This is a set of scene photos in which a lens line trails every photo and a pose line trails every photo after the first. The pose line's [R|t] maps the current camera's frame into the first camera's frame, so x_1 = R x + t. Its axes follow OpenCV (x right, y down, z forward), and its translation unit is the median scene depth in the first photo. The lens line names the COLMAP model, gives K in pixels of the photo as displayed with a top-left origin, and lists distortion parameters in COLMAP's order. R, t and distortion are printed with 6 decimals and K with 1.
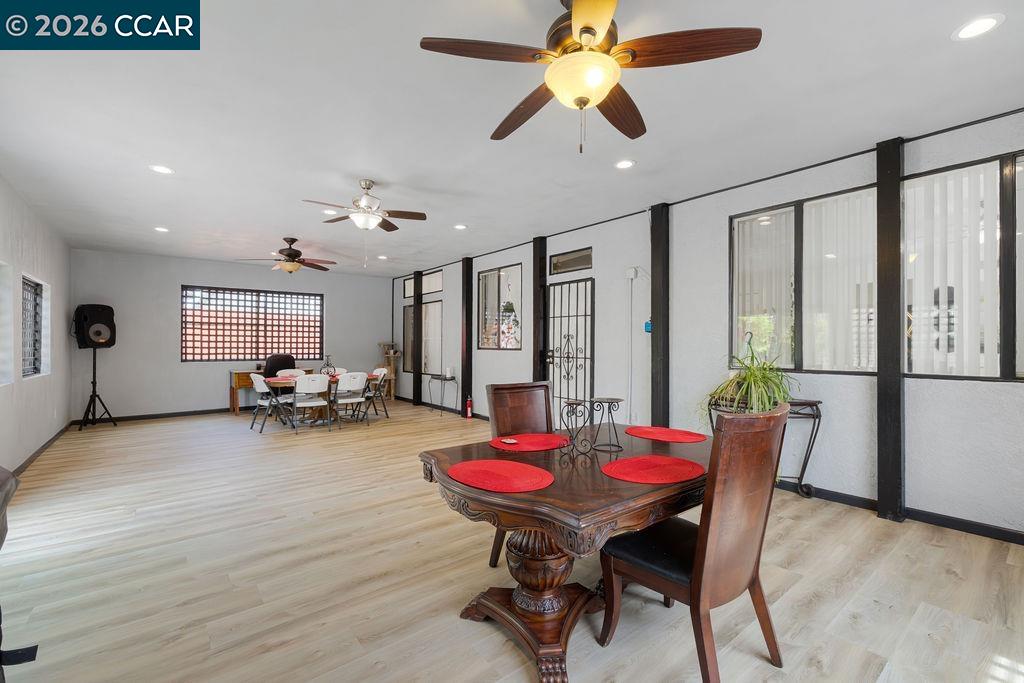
lens RADIAL K [[444.7, 0, 509.0], [0, 444.7, 343.3], [0, 0, 1]] dist [-0.007205, 0.002422]
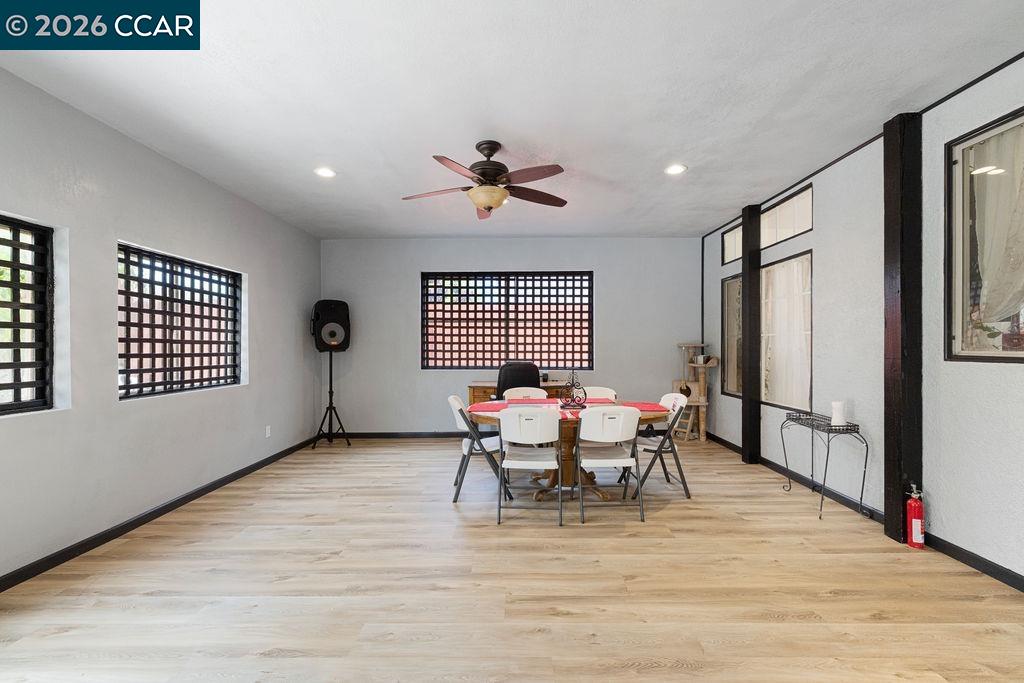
lens RADIAL K [[444.7, 0, 509.8], [0, 444.7, 348.1], [0, 0, 1]] dist [-0.007205, 0.002422]
pose [[0.779500, -0.000584, -0.626401, -0.111716], [0.004237, 0.999982, 0.004341, 0.001848], [0.626387, -0.006038, 0.779489, 0.463845]]
